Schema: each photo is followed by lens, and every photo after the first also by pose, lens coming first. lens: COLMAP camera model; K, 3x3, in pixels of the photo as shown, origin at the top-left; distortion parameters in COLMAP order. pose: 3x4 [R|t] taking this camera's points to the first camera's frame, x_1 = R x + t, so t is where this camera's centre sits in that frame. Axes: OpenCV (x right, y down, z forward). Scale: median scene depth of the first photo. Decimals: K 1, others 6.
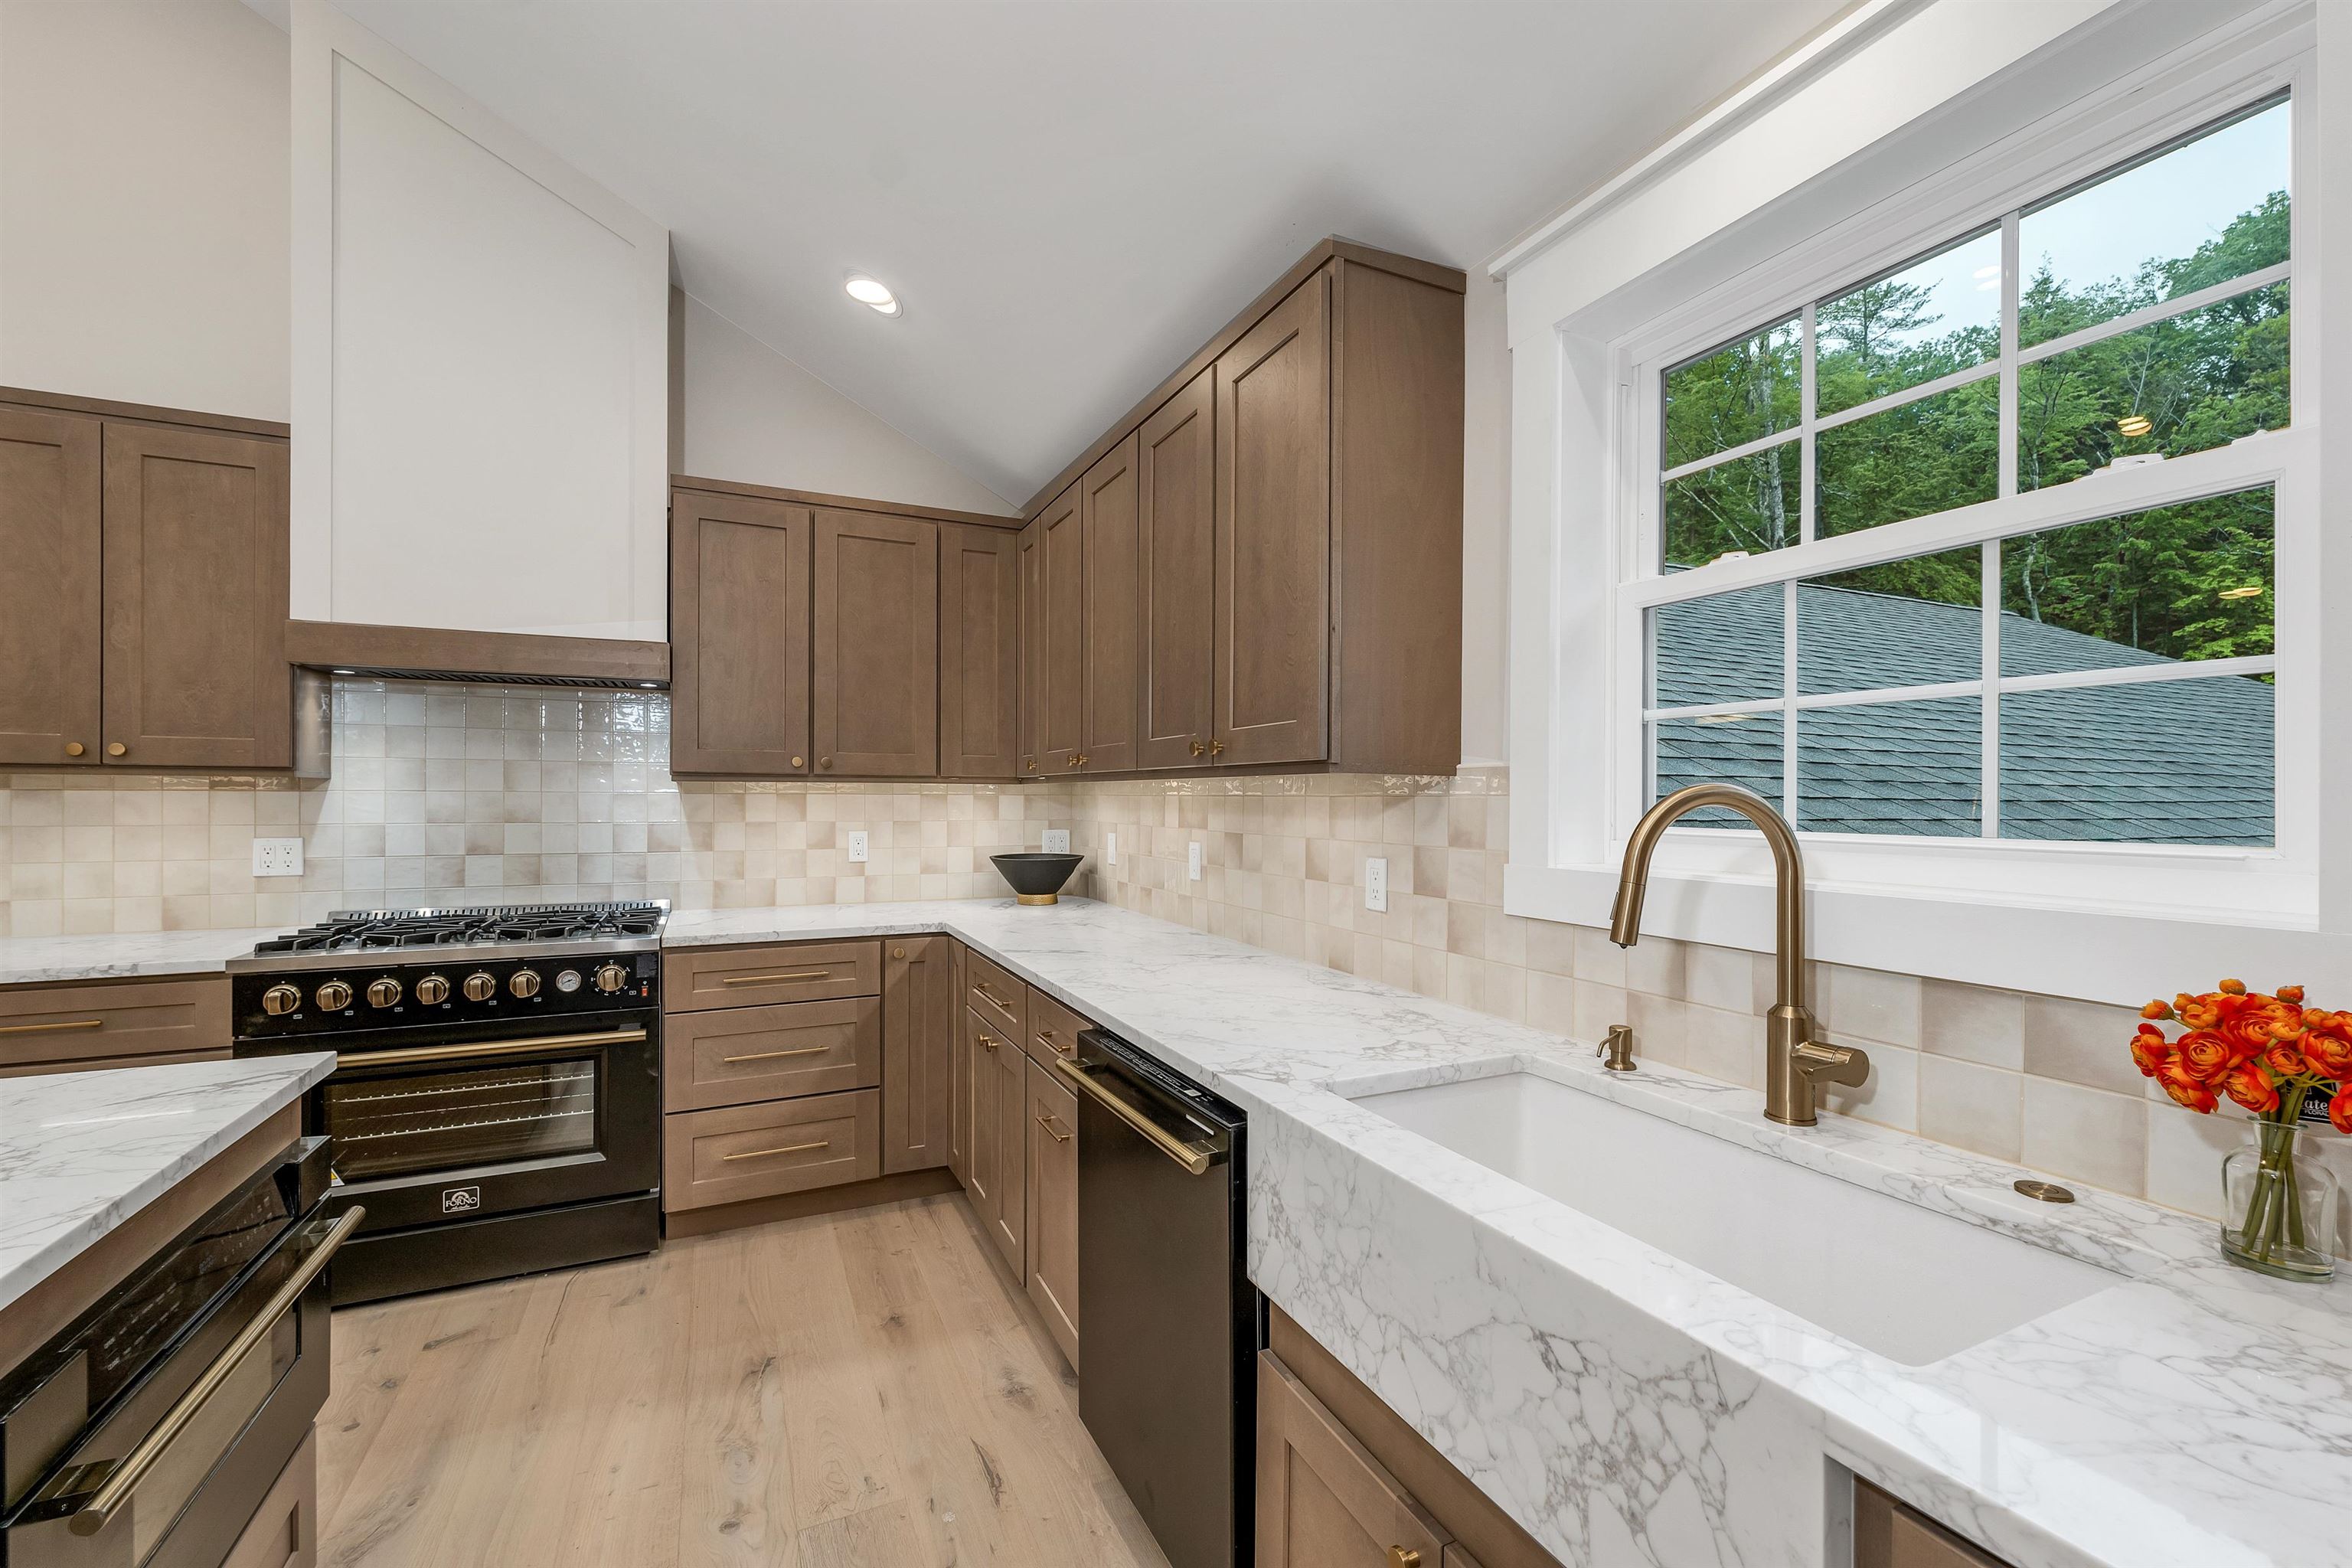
lens RADIAL K [[967.1, 0, 1178.2], [0, 967.1, 790.7], [0, 0, 1]] dist [0.000224, -0.000224]
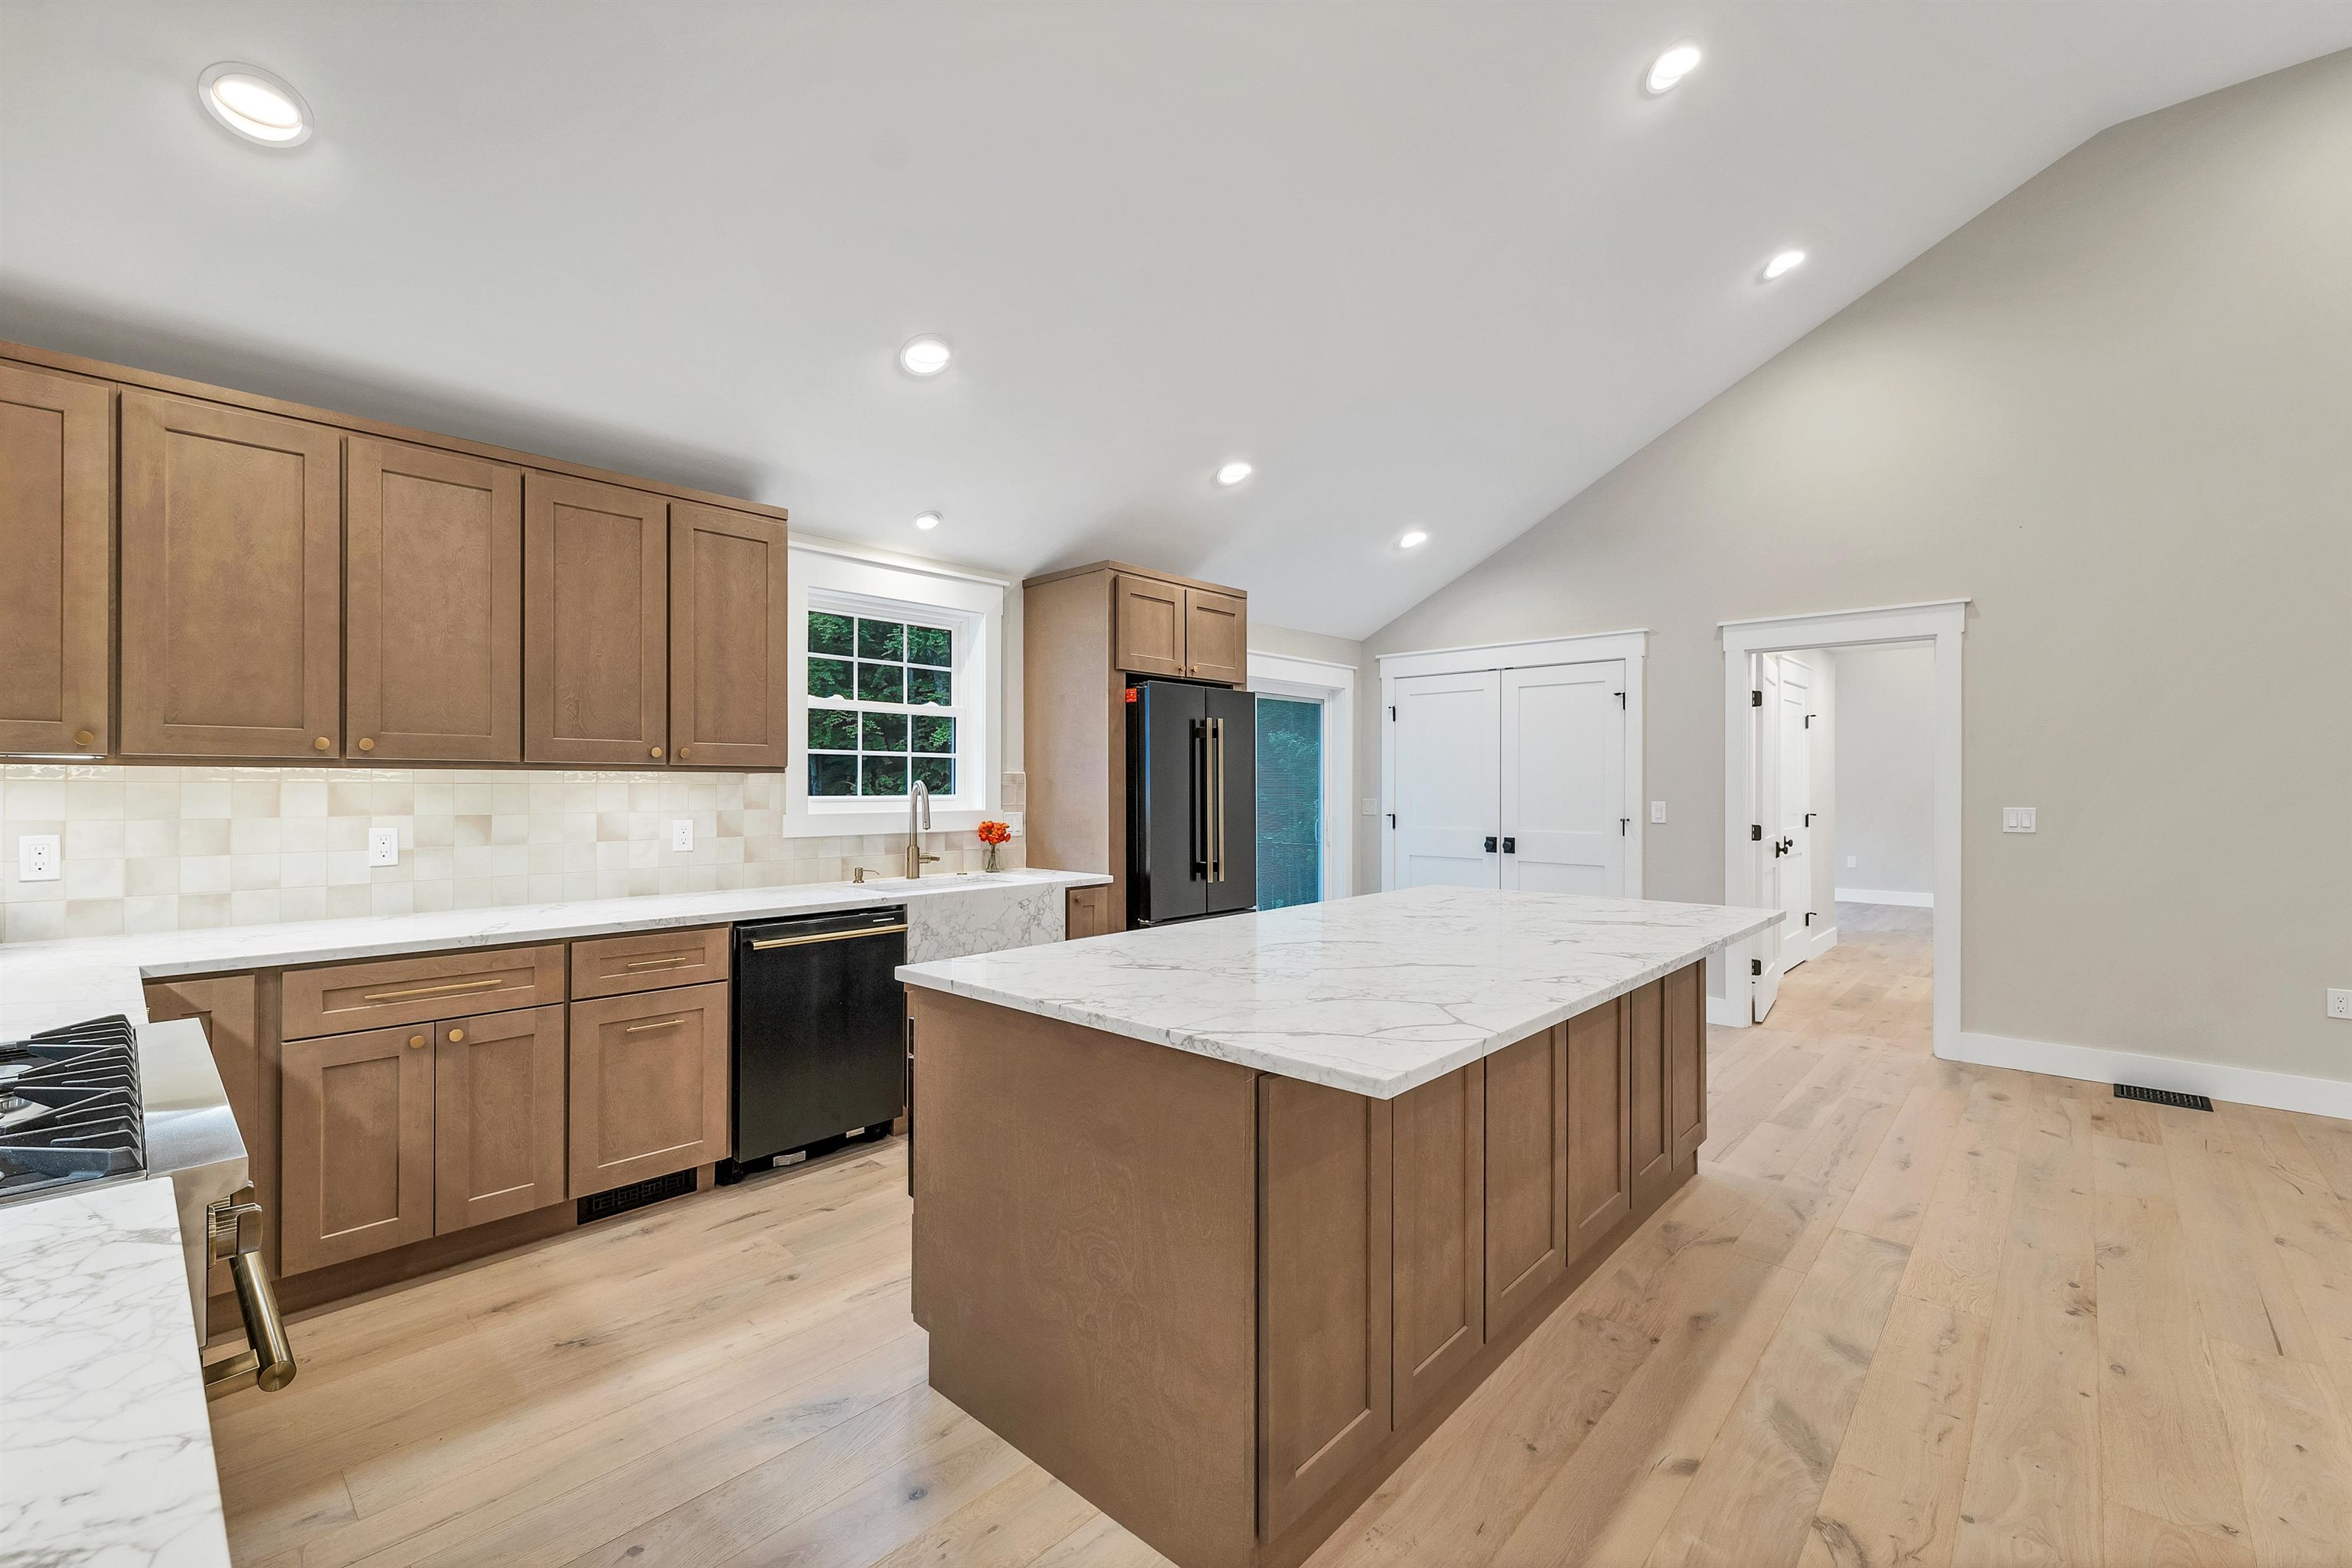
lens RADIAL K [[967.1, 0, 1178.2], [0, 967.1, 790.7], [0, 0, 1]] dist [0.000224, -0.000224]
pose [[-0.380699, -0.004343, 0.924689, -1.859417], [-0.005261, 0.999983, 0.002531, 0.009640], [-0.924684, -0.003902, -0.380716, 0.925140]]
